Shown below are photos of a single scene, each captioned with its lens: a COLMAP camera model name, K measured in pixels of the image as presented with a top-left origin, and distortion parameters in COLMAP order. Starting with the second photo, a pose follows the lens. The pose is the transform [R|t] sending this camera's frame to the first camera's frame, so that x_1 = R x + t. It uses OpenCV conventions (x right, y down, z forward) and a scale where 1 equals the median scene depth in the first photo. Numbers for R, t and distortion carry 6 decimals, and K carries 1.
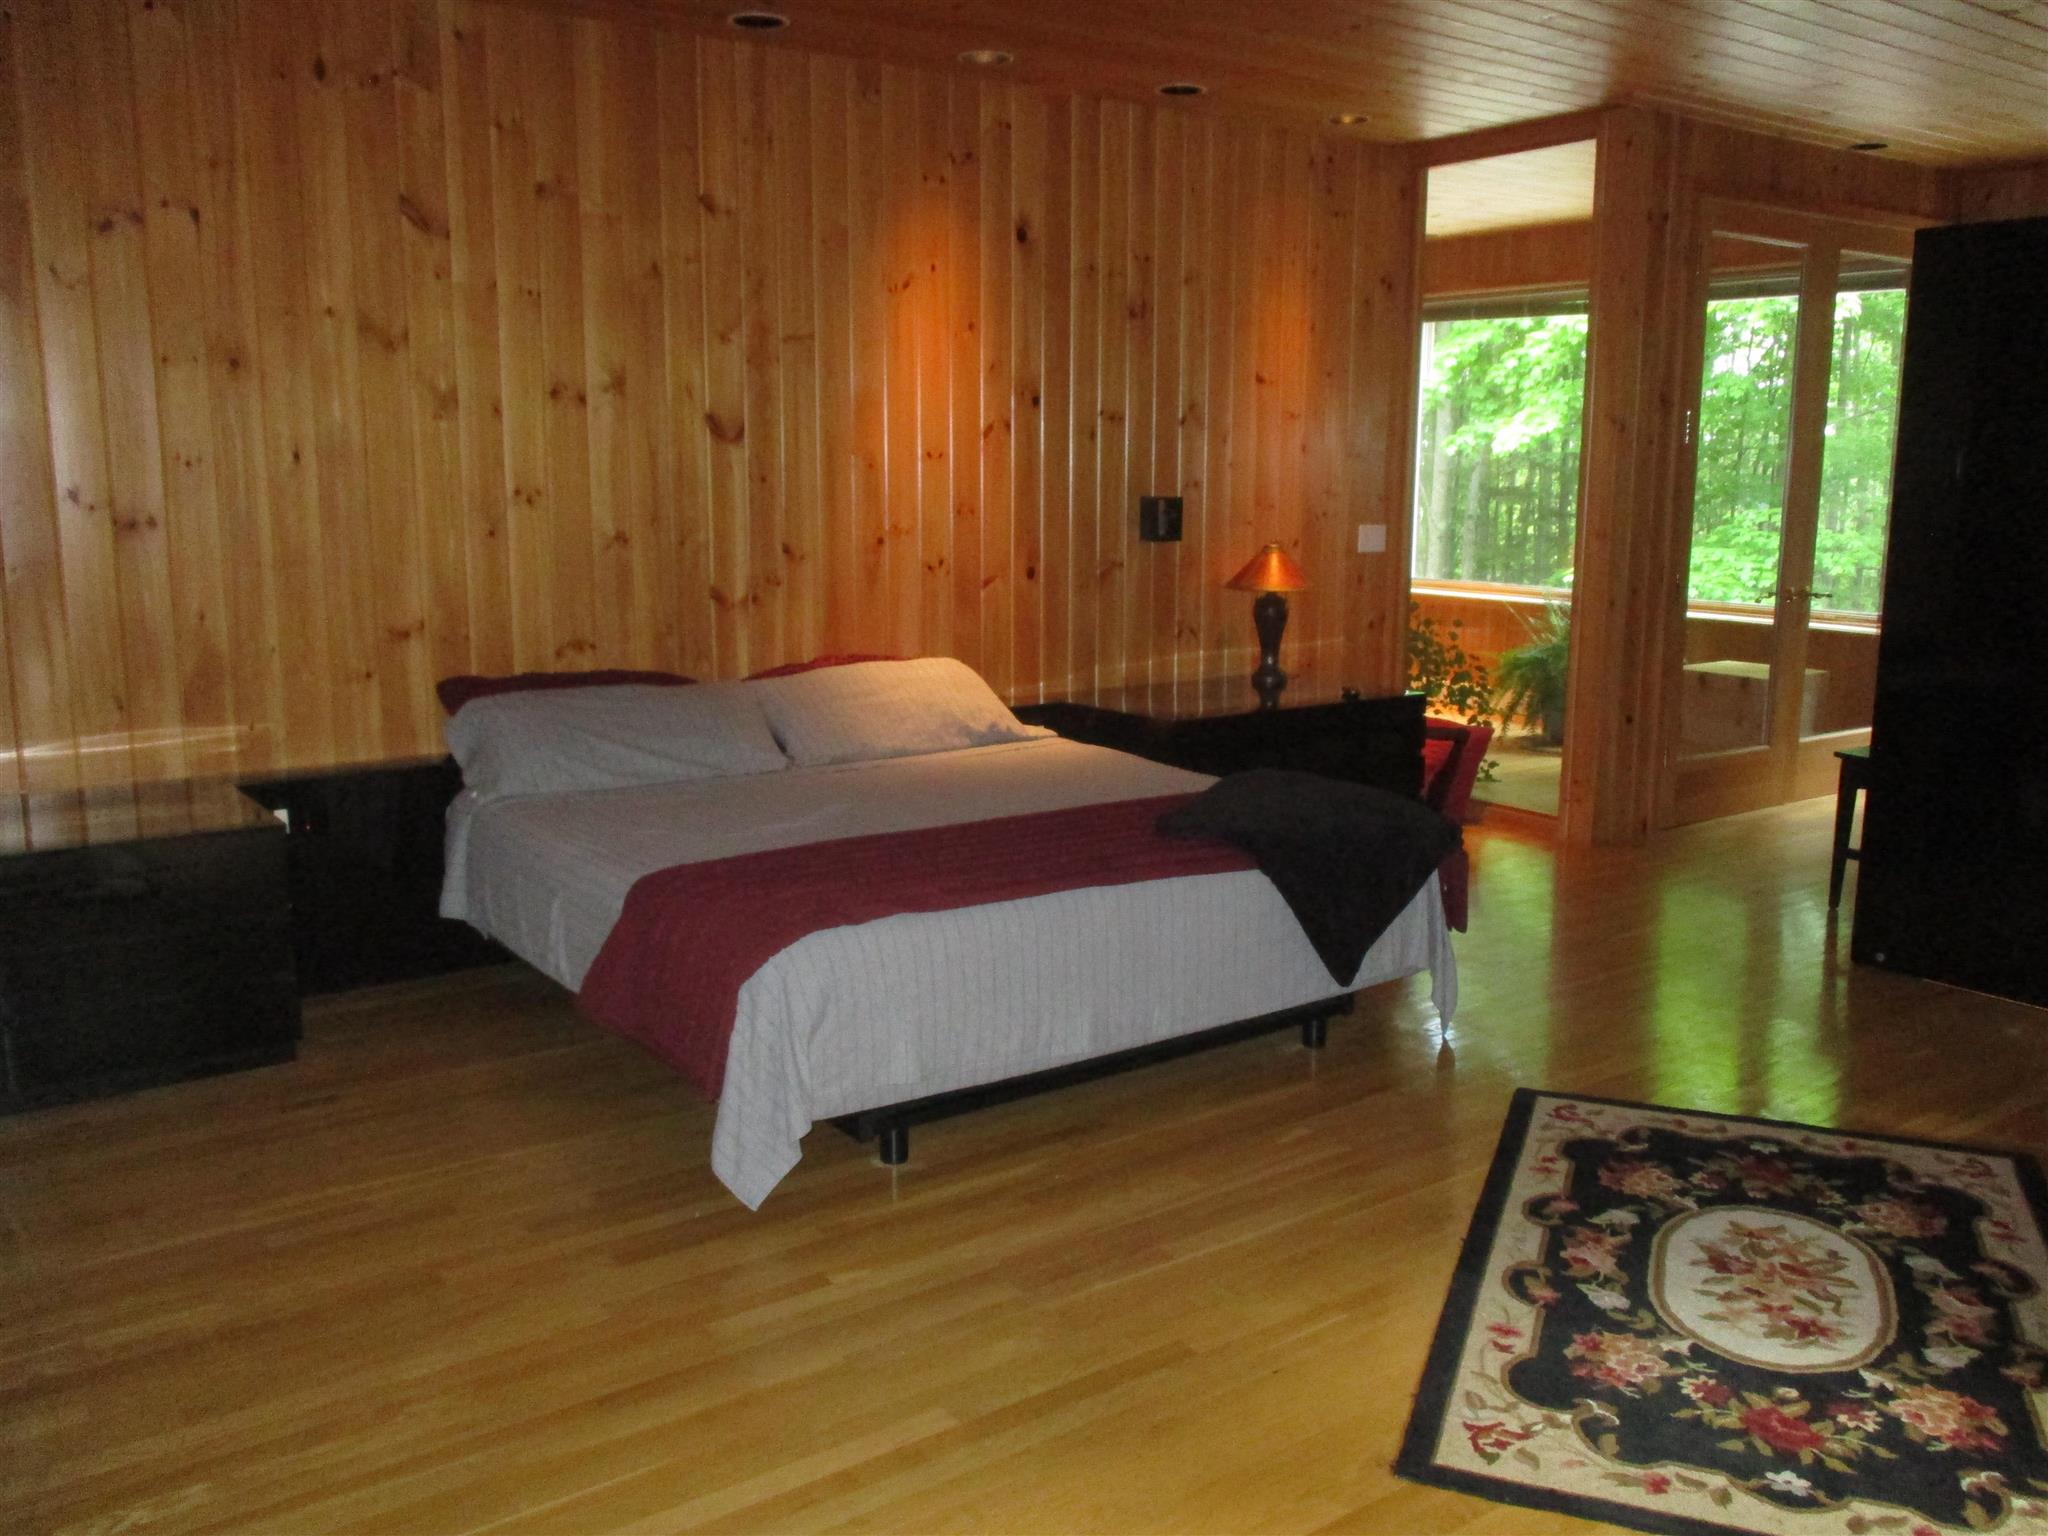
lens RADIAL K [[1704.5, 0, 1030.1], [0, 1704.5, 763.0], [0, 0, 1]] dist [0.016936, 0.010387]
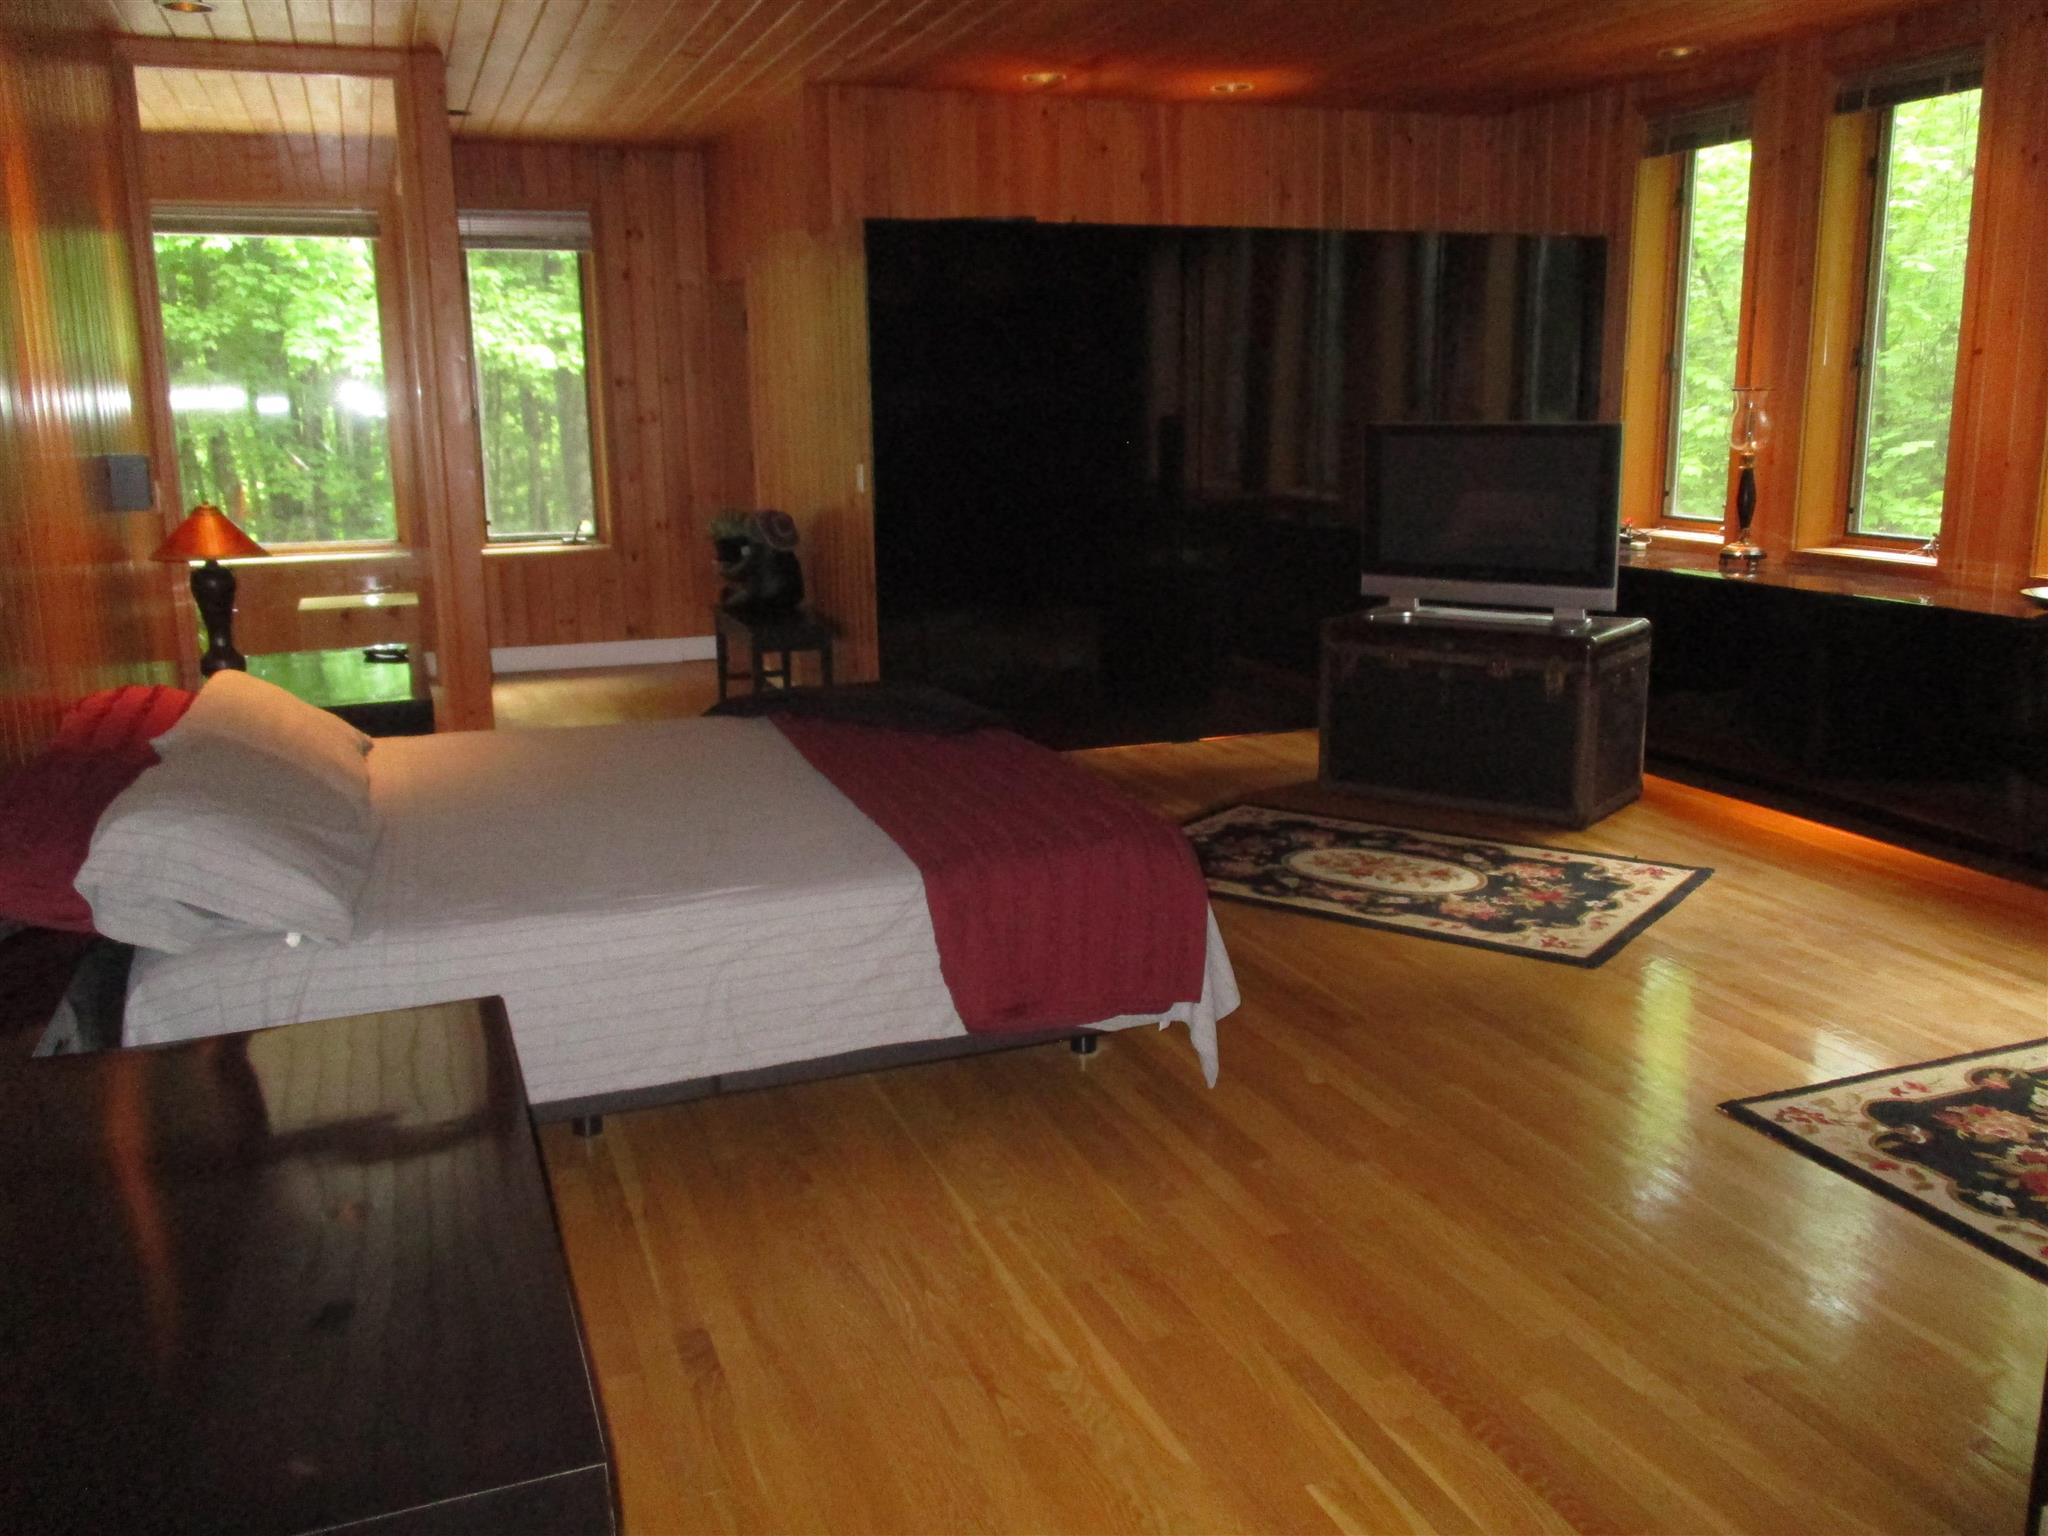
lens RADIAL K [[1704.5, 0, 1034.1], [0, 1704.5, 770.4], [0, 0, 1]] dist [0.016936, 0.010387]
pose [[0.249694, -0.214304, 0.944313, -1.410184], [0.166286, 0.970205, 0.176211, -0.183215], [-0.953940, 0.113027, 0.277890, 0.906519]]
